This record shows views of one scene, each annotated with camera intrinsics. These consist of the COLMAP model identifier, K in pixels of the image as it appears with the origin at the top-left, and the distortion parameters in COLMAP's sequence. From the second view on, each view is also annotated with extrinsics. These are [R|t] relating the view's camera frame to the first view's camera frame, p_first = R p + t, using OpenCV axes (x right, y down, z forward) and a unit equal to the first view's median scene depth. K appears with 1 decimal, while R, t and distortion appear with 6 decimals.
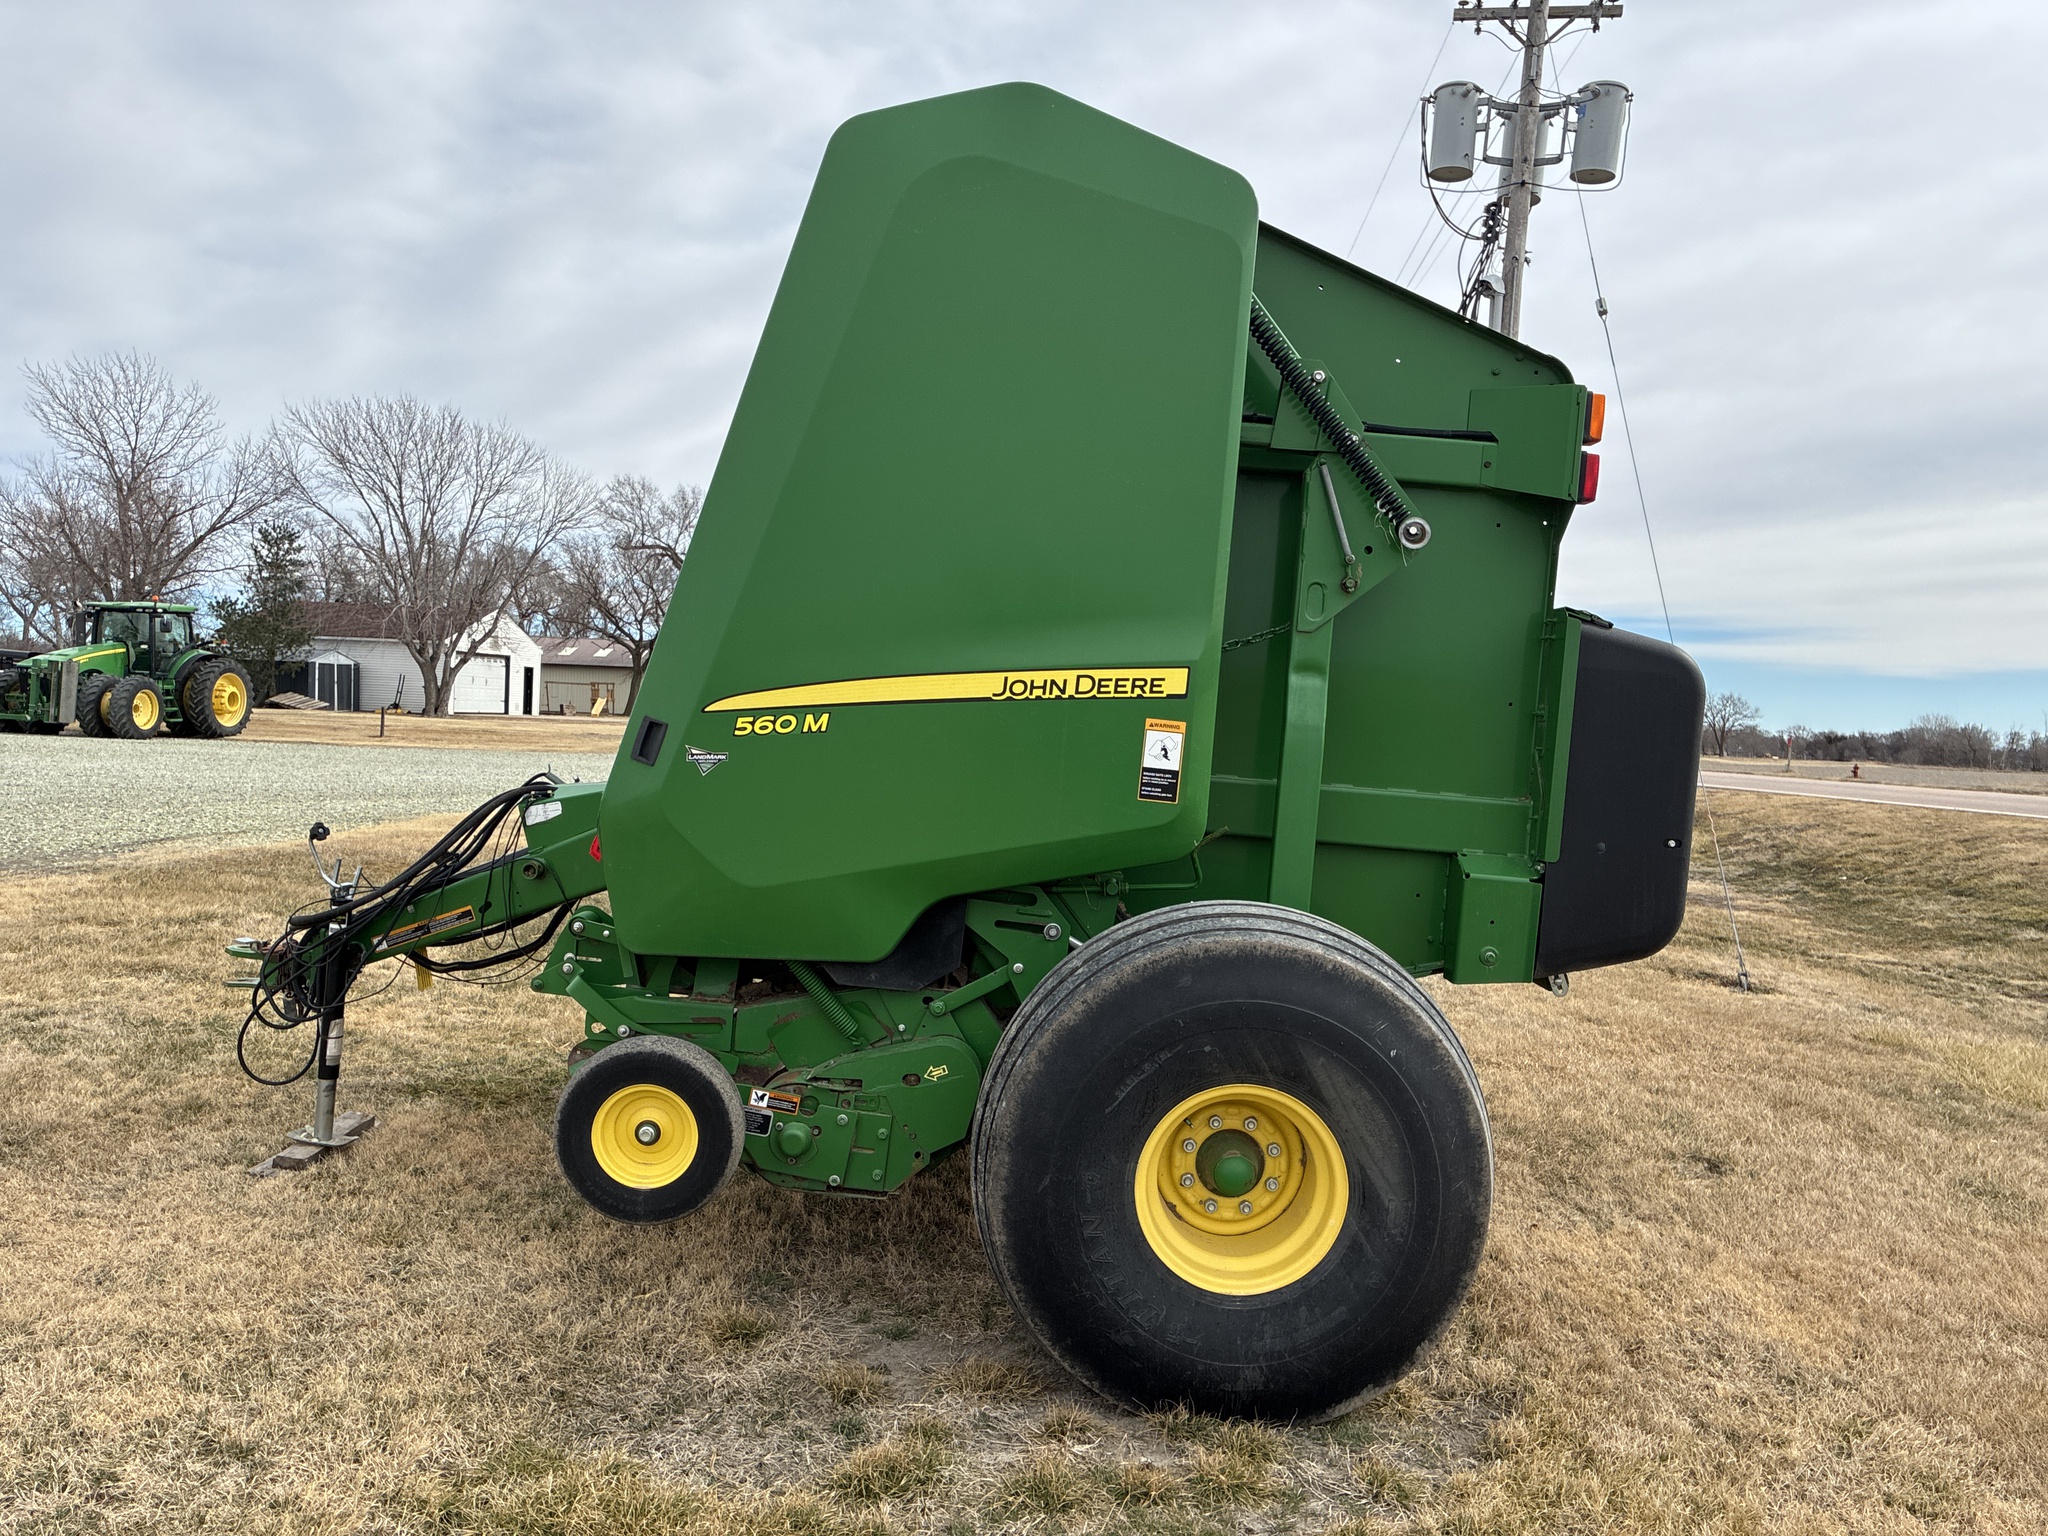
lens RADIAL K [[1586.5, 0, 1024.0], [0, 1586.5, 768.0], [0, 0, 1]] dist [0.020445, -0.006606]
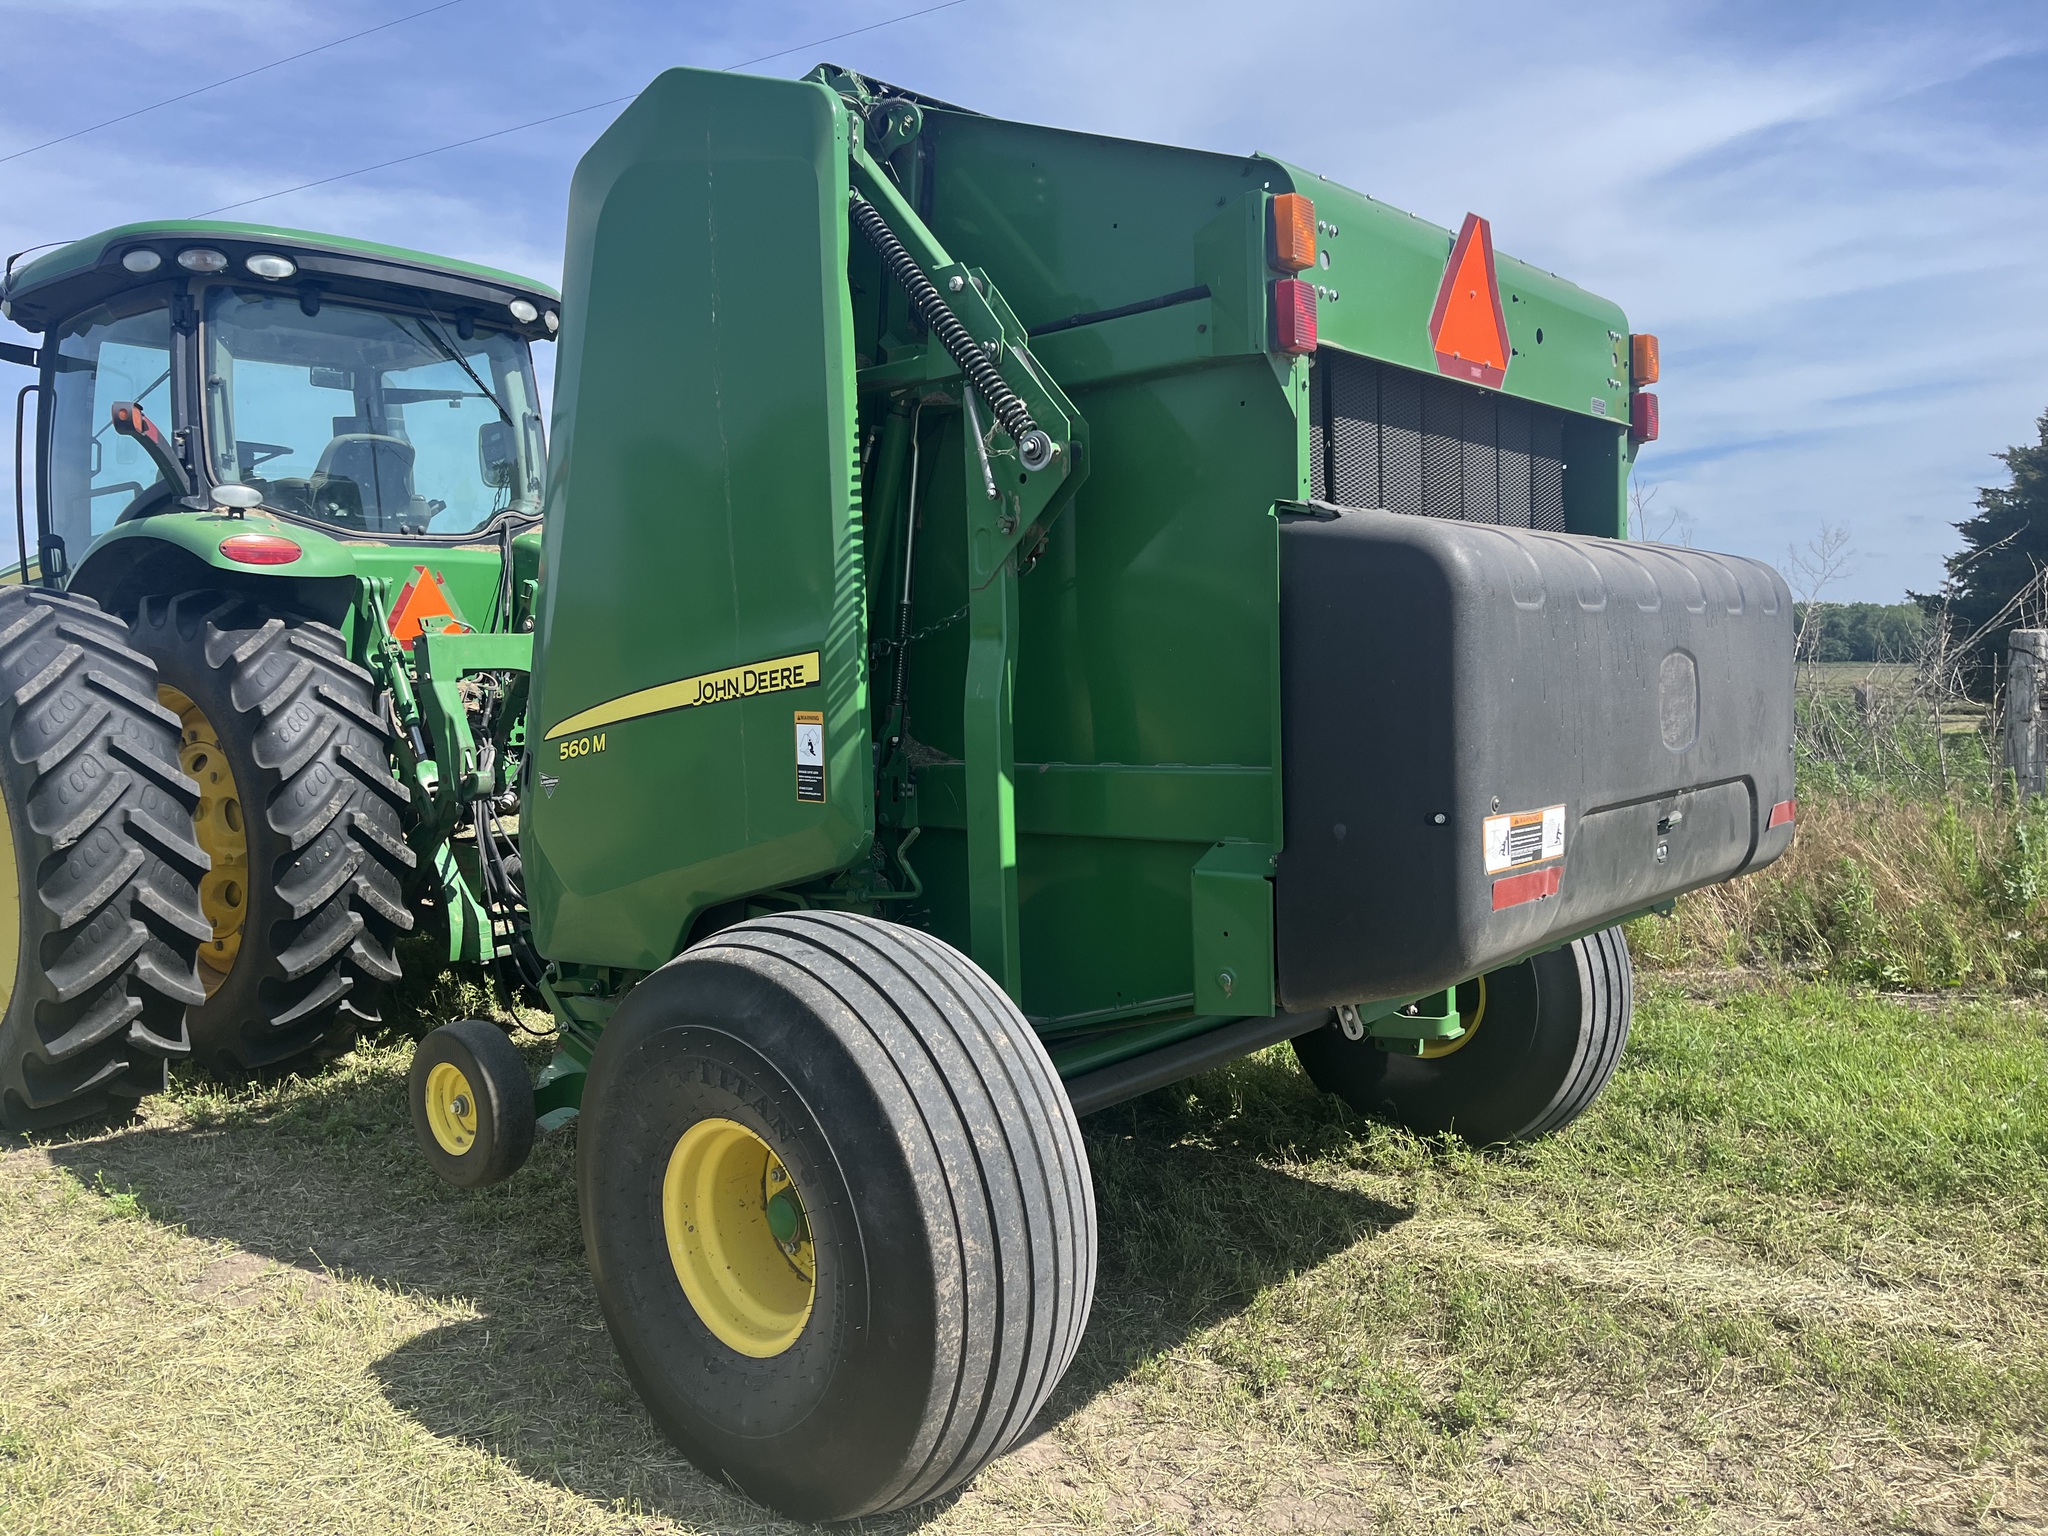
lens RADIAL K [[1586.5, 0, 1024.0], [0, 1586.5, 768.0], [0, 0, 1]] dist [0.020445, -0.006606]
pose [[0.745331, -0.065269, -0.663491, 0.776197], [0.068917, 0.997408, -0.020699, 0.029059], [0.663122, -0.030298, 0.747897, 0.405742]]
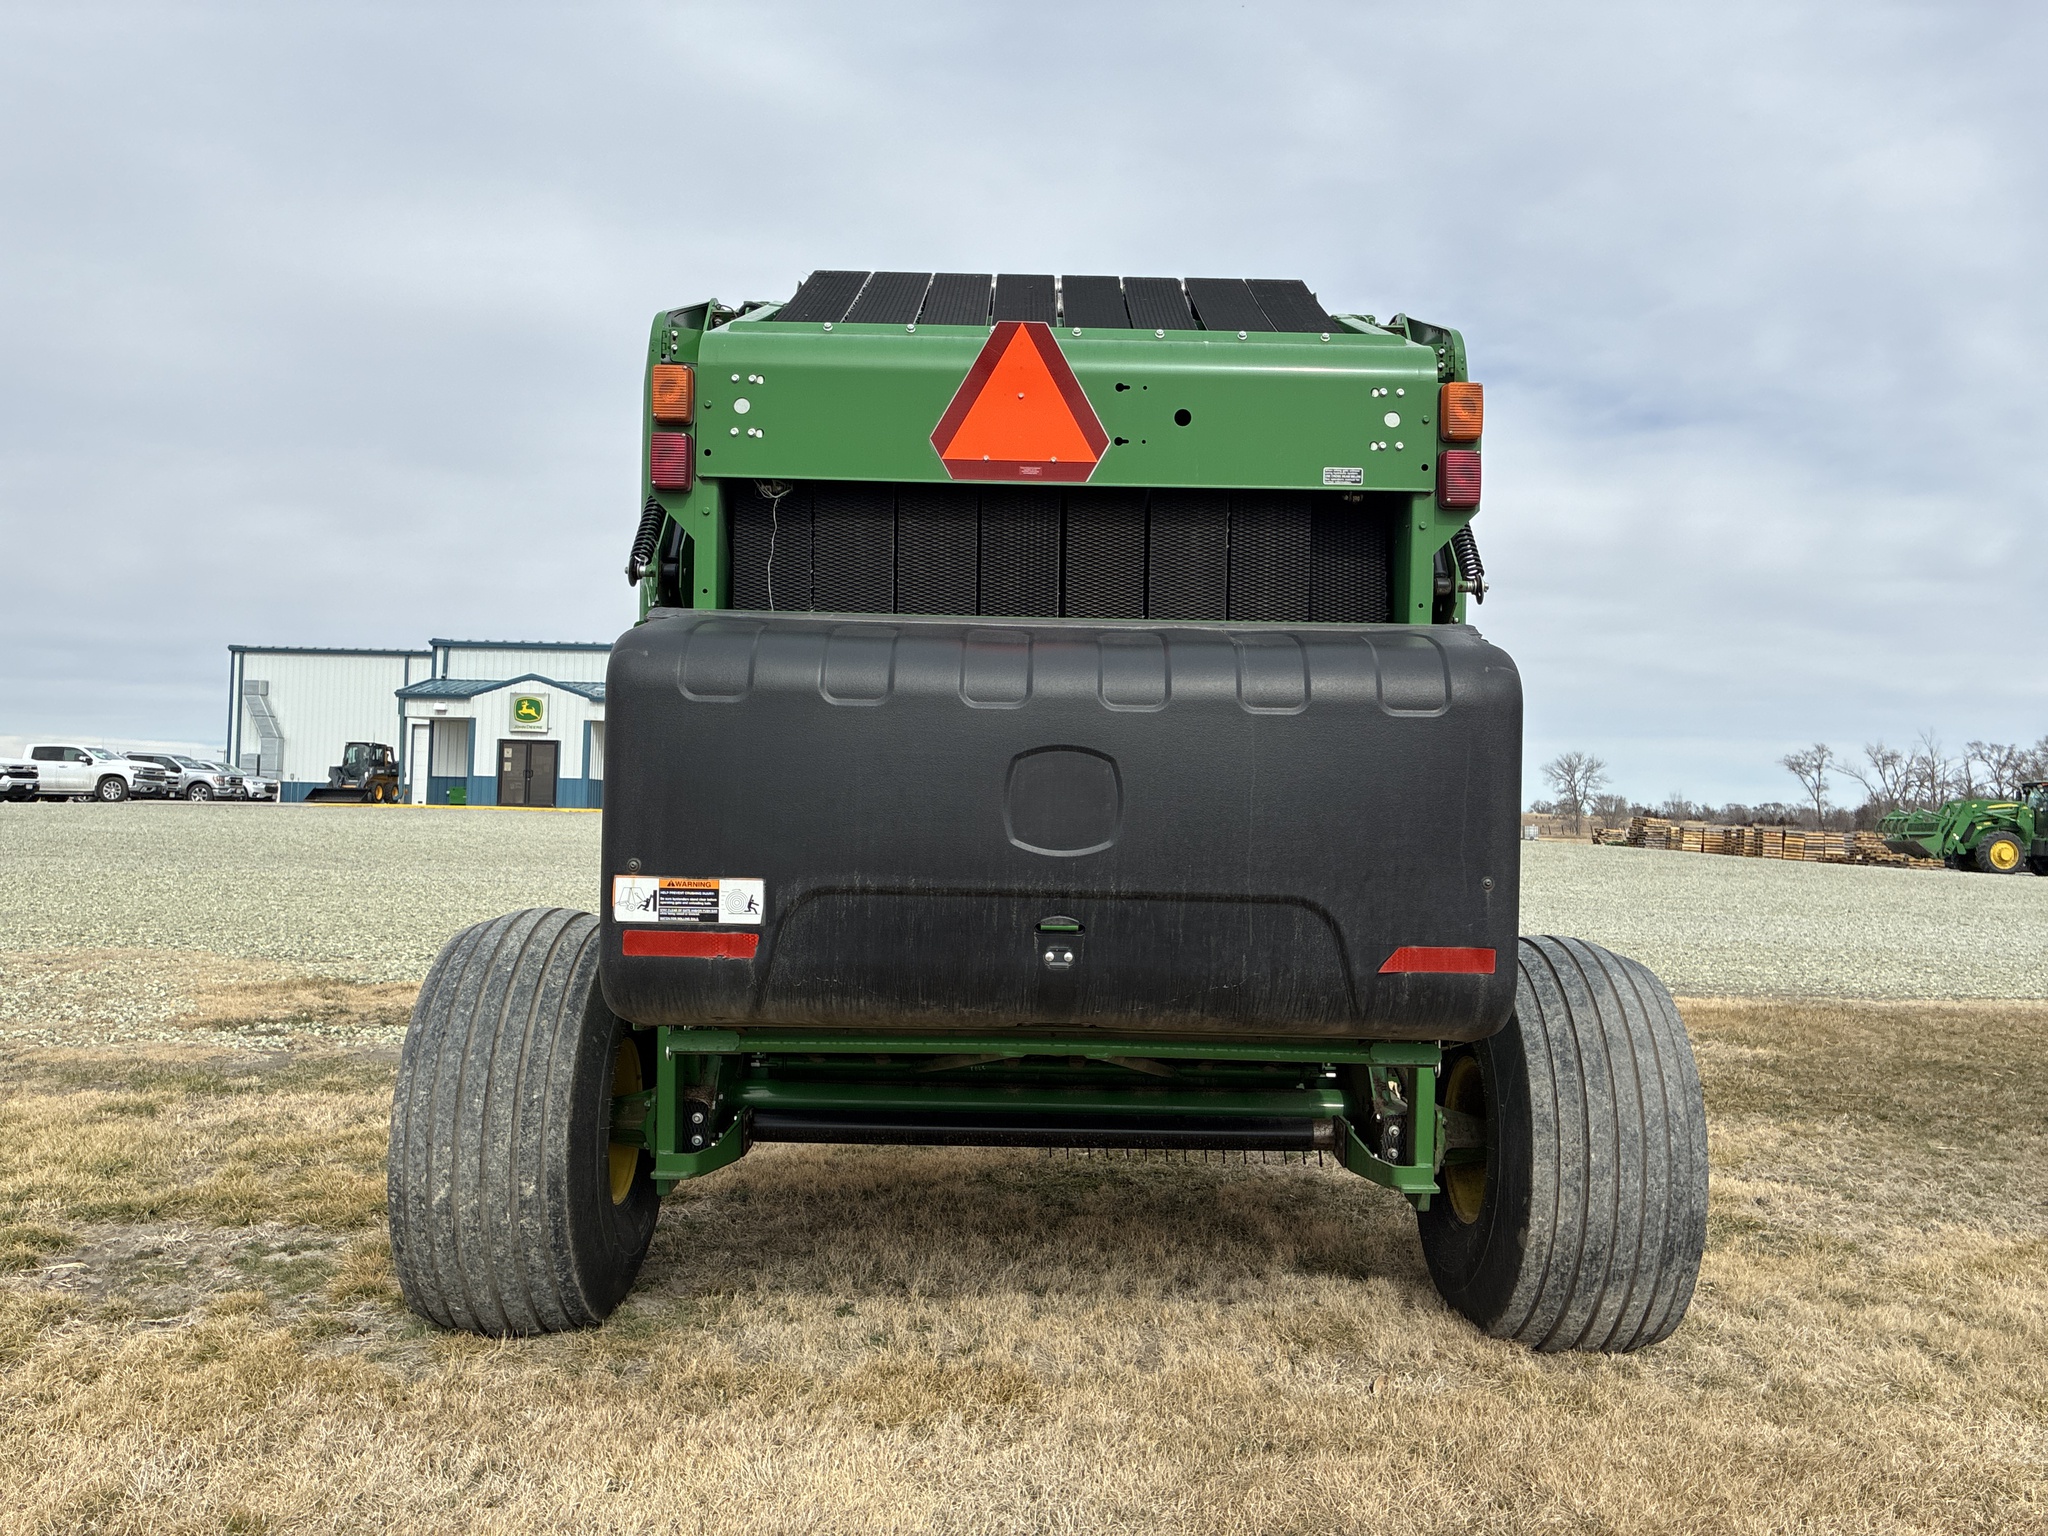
lens RADIAL K [[1586.5, 0, 1024.0], [0, 1586.5, 768.0], [0, 0, 1]] dist [0.020445, -0.006606]
pose [[-0.008343, -0.074274, -0.997203, 1.305376], [-0.056047, 0.995705, -0.073693, 0.044632], [0.998393, 0.055275, -0.012470, 1.303995]]
